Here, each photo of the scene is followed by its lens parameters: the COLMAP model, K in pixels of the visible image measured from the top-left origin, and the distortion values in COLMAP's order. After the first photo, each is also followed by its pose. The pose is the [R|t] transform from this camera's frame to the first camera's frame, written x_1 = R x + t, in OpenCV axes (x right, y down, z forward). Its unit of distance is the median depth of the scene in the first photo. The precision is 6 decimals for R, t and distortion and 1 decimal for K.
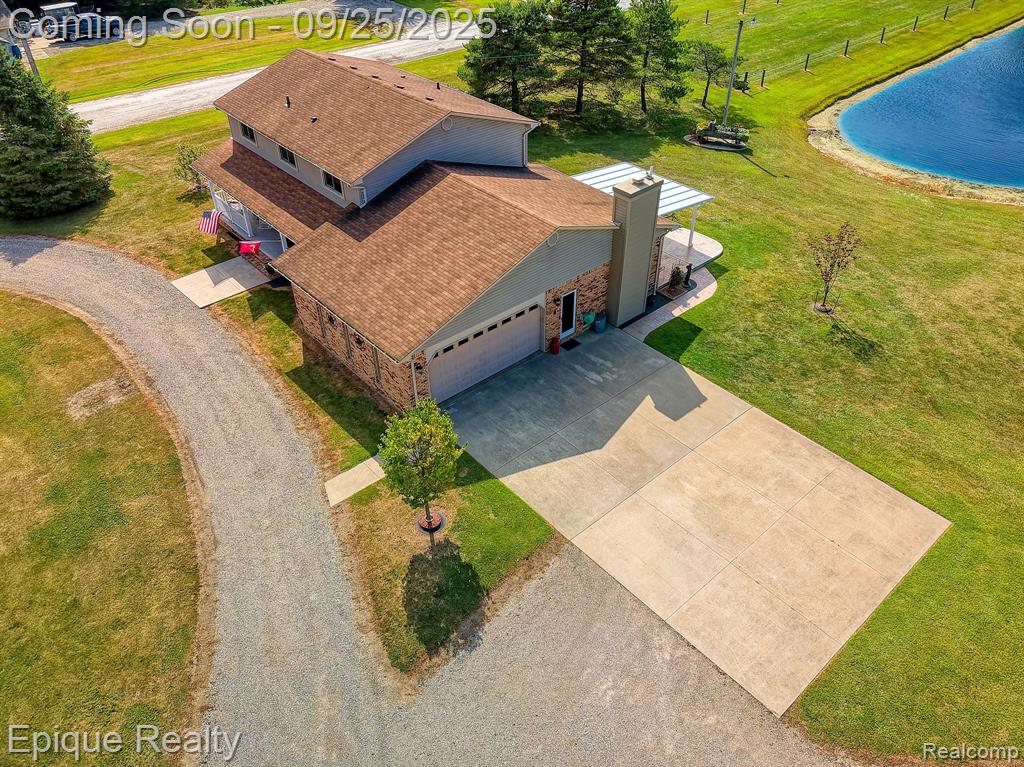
lens RADIAL K [[750.1, 0, 514.2], [0, 750.1, 378.9], [0, 0, 1]] dist [-0.001764, 0.001619]
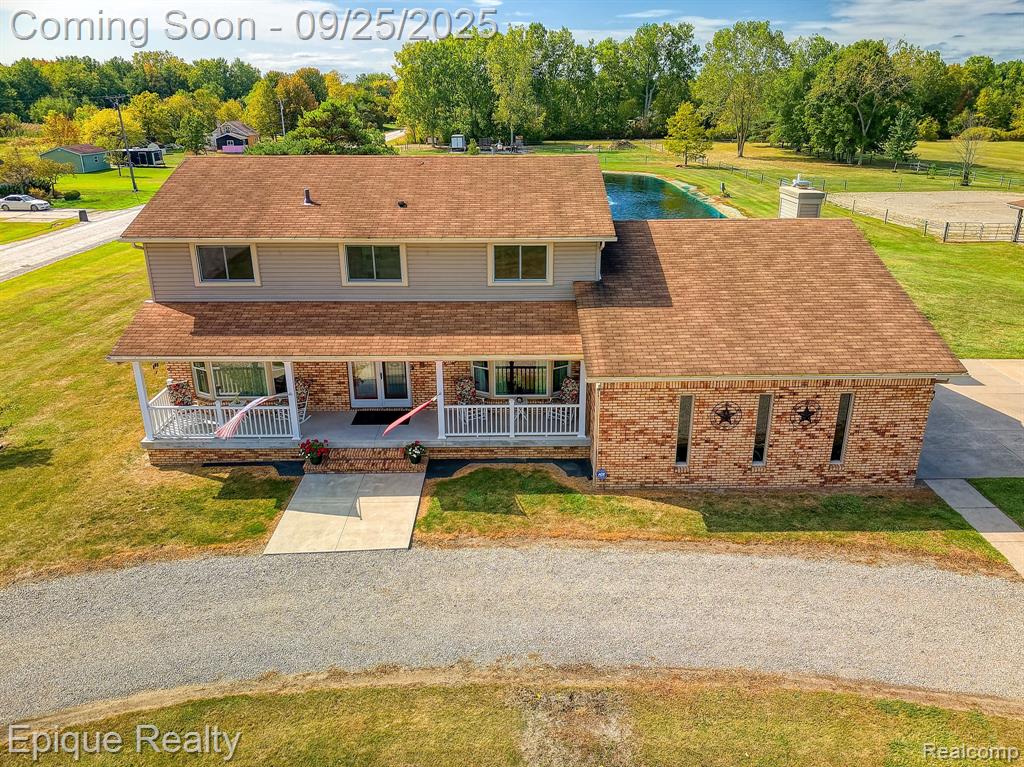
lens RADIAL K [[749.3, 0, 512.0], [0, 749.3, 383.5], [0, 0, 1]] dist [0.005049, -0.010236]
pose [[0.654407, -0.266904, 0.707470, -0.762176], [0.470801, 0.875967, -0.105017, -0.115556], [-0.591691, 0.401802, 0.698897, 0.624774]]
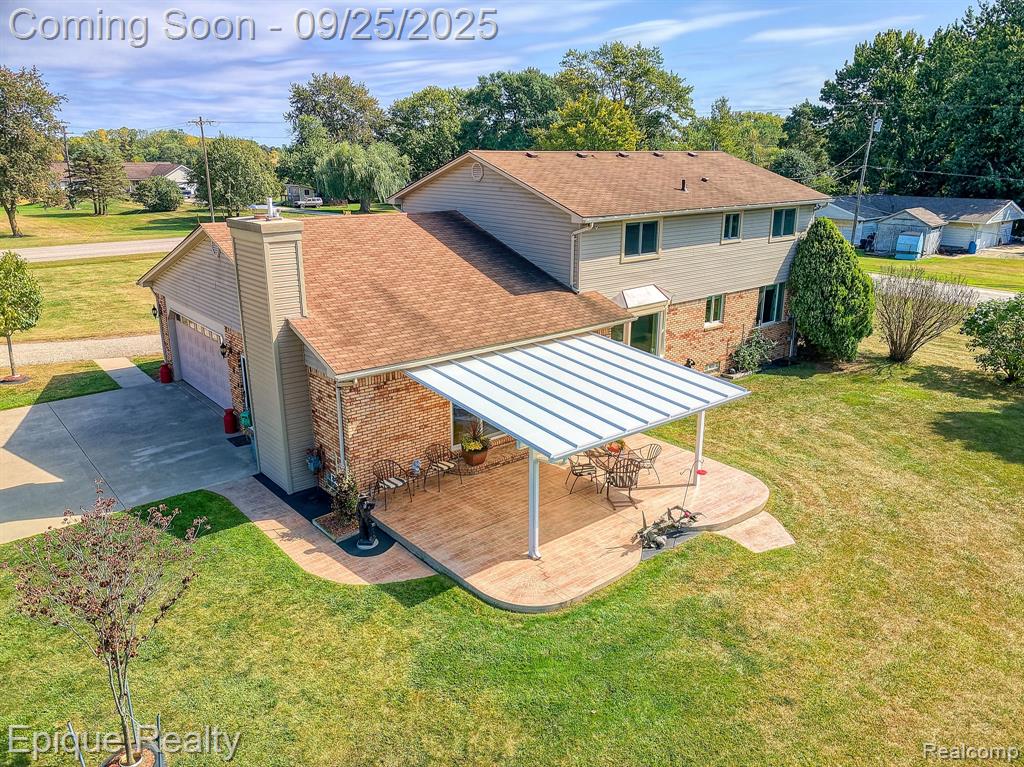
lens RADIAL K [[757.5, 0, 514.7], [0, 757.5, 376.1], [0, 0, 1]] dist [0.005669, -0.005644]
pose [[-0.021482, 0.287583, -0.957515, 0.705249], [-0.625383, 0.743363, 0.237294, -0.405146], [0.780022, 0.603911, 0.163881, 1.069093]]
